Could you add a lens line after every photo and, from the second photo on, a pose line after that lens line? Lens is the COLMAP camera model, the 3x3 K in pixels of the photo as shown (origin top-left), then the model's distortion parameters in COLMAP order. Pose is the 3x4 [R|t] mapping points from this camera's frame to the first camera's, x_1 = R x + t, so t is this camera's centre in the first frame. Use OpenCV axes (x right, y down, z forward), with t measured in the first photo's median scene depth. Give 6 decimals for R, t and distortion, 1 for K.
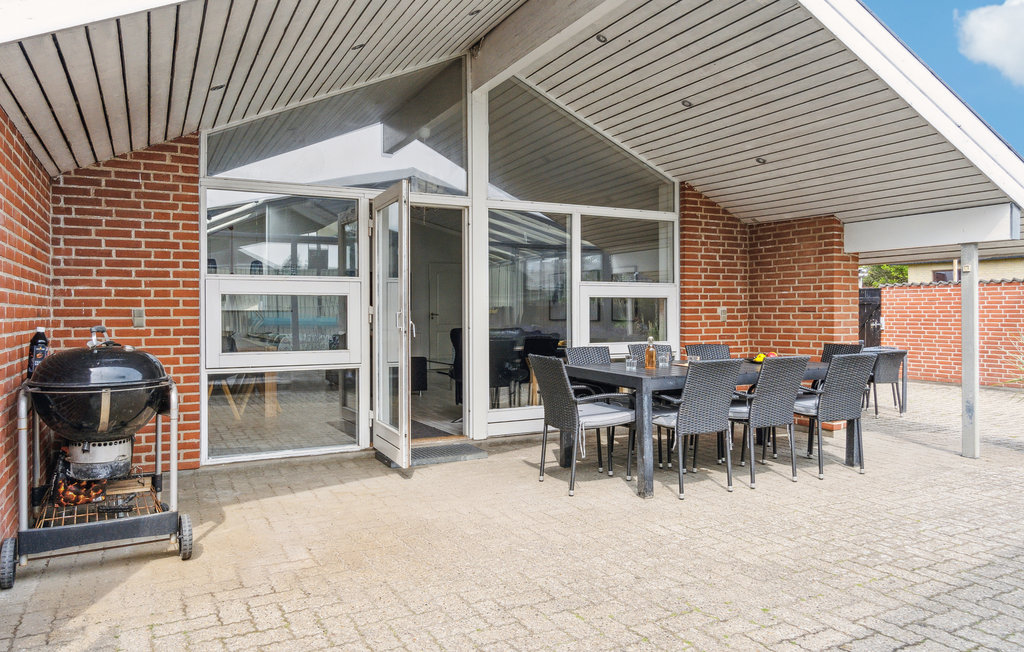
lens RADIAL K [[723.0, 0, 510.7], [0, 723.0, 314.9], [0, 0, 1]] dist [0.003012, 0.002194]
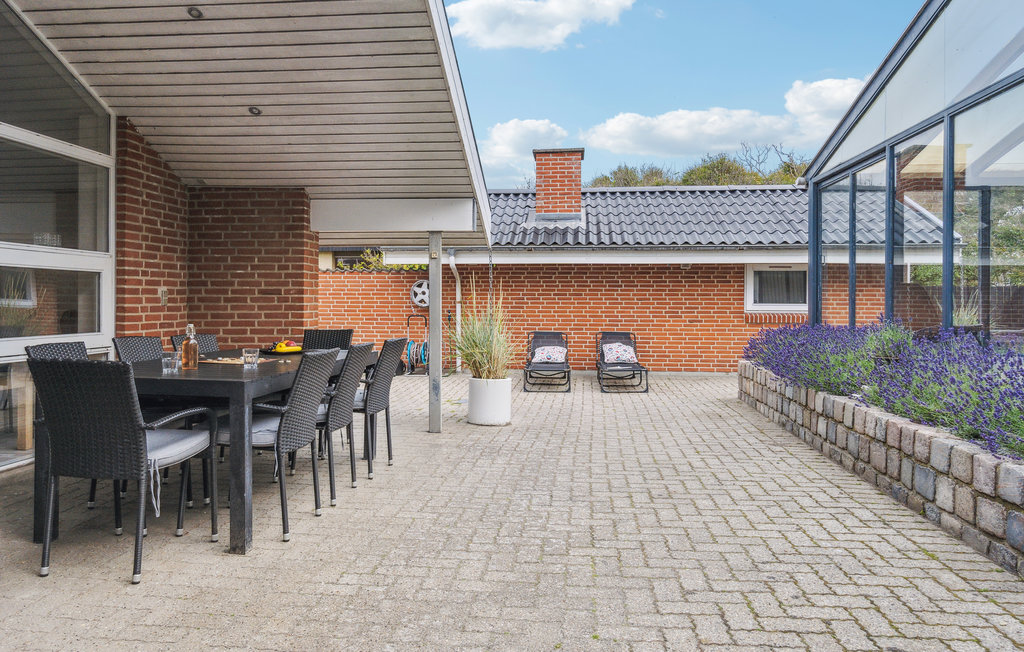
lens RADIAL K [[739.9, 0, 511.6], [0, 739.9, 300.5], [0, 0, 1]] dist [-0.007509, -0.000611]
pose [[0.538459, 0.007794, 0.842615, -0.182286], [-0.003692, 0.999969, -0.006890, 0.007934], [-0.842643, 0.000599, 0.538472, 0.257701]]
